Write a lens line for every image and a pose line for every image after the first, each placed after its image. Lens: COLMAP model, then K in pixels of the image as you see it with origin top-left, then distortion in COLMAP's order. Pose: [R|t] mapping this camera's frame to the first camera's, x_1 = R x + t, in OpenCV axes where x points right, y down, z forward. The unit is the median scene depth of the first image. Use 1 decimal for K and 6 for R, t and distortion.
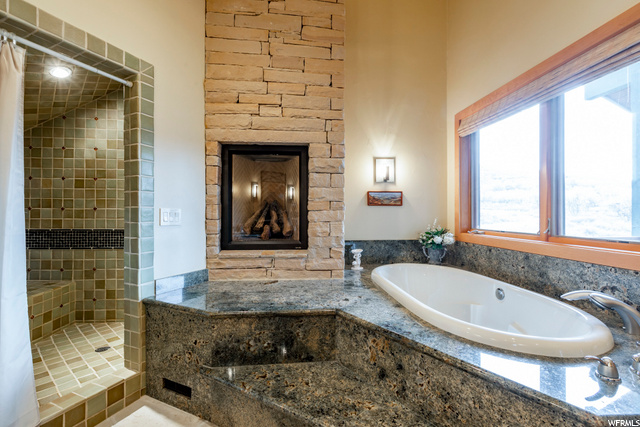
lens RADIAL K [[285.7, 0, 321.6], [0, 285.7, 212.5], [0, 0, 1]] dist [0.001489, -0.000786]
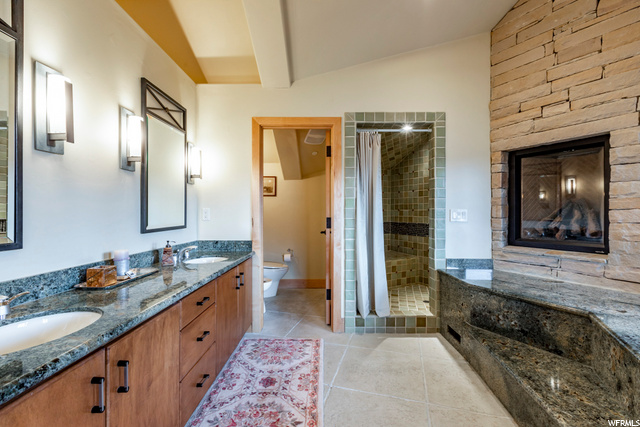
lens RADIAL K [[285.7, 0, 320.0], [0, 285.7, 213.0], [0, 0, 1]] dist [0.001489, -0.000786]
pose [[0.417820, -0.000277, -0.908530, 0.388948], [0.002660, 0.999996, 0.000918, 0.000781], [0.908526, -0.002800, 0.417819, -0.160299]]
